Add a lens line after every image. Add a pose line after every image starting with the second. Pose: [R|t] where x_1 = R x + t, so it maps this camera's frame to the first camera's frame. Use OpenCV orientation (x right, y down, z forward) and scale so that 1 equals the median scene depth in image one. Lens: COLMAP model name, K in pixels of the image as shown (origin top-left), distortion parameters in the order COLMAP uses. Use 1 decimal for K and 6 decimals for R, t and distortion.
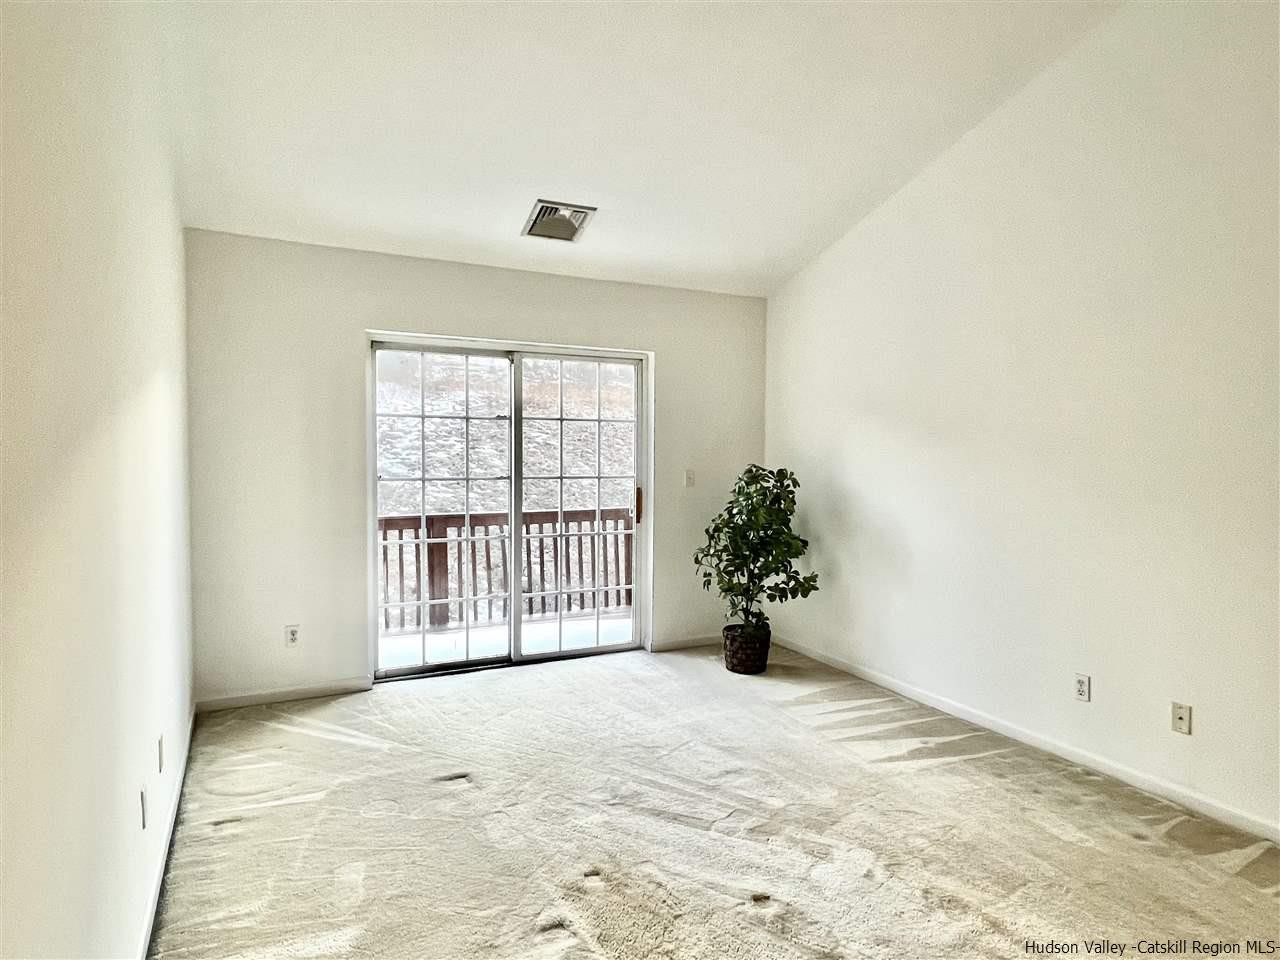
lens RADIAL K [[774.6, 0, 642.7], [0, 774.6, 484.1], [0, 0, 1]] dist [0.086963, -0.102510]
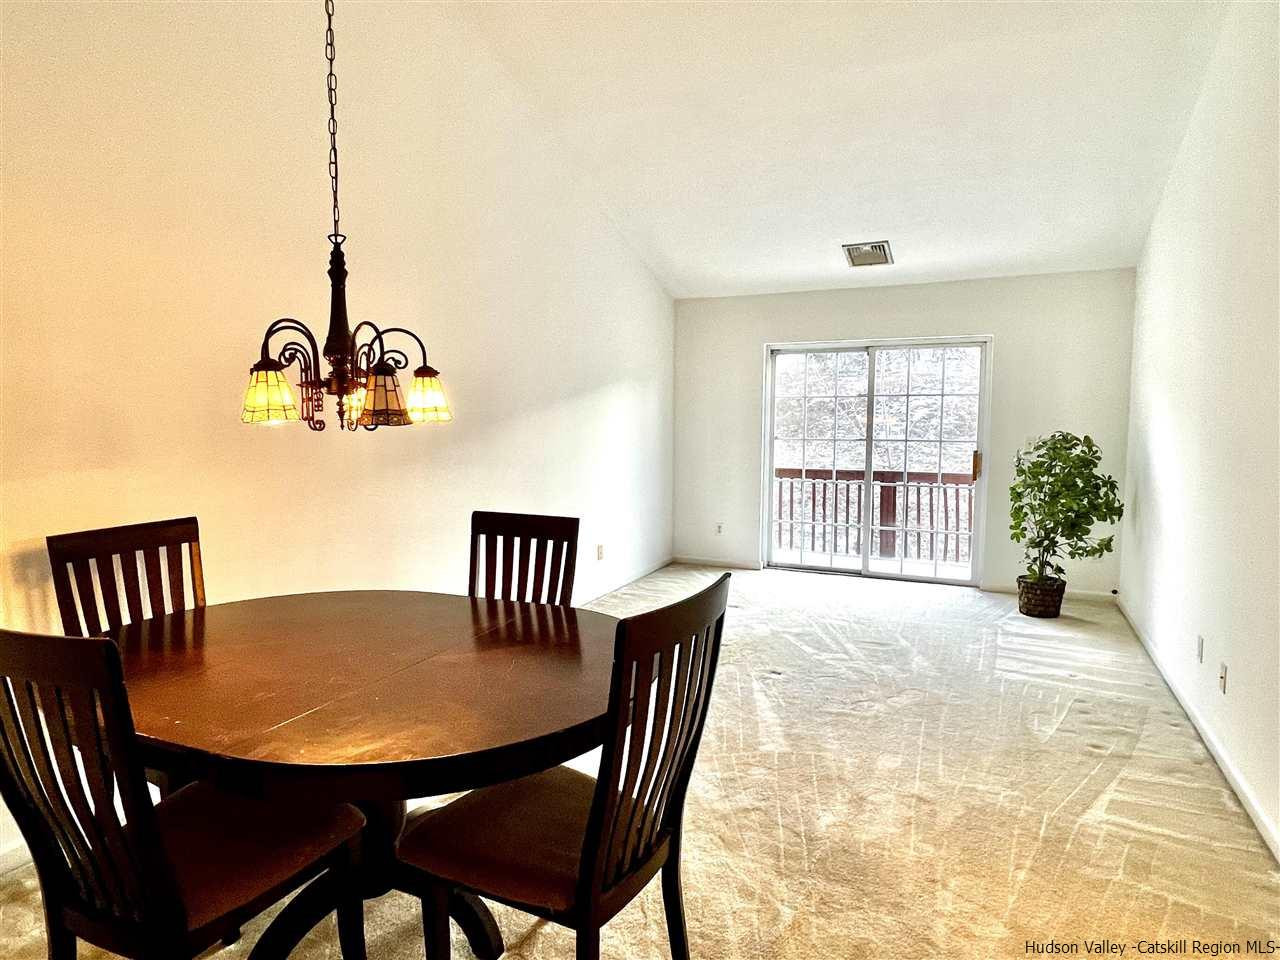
lens RADIAL K [[774.6, 0, 642.7], [0, 774.6, 484.1], [0, 0, 1]] dist [0.086963, -0.102510]
pose [[0.624621, 0.063553, -0.778337, 0.651103], [-0.031724, 0.997925, 0.056024, 0.004790], [0.780283, -0.010302, 0.625342, -0.159410]]
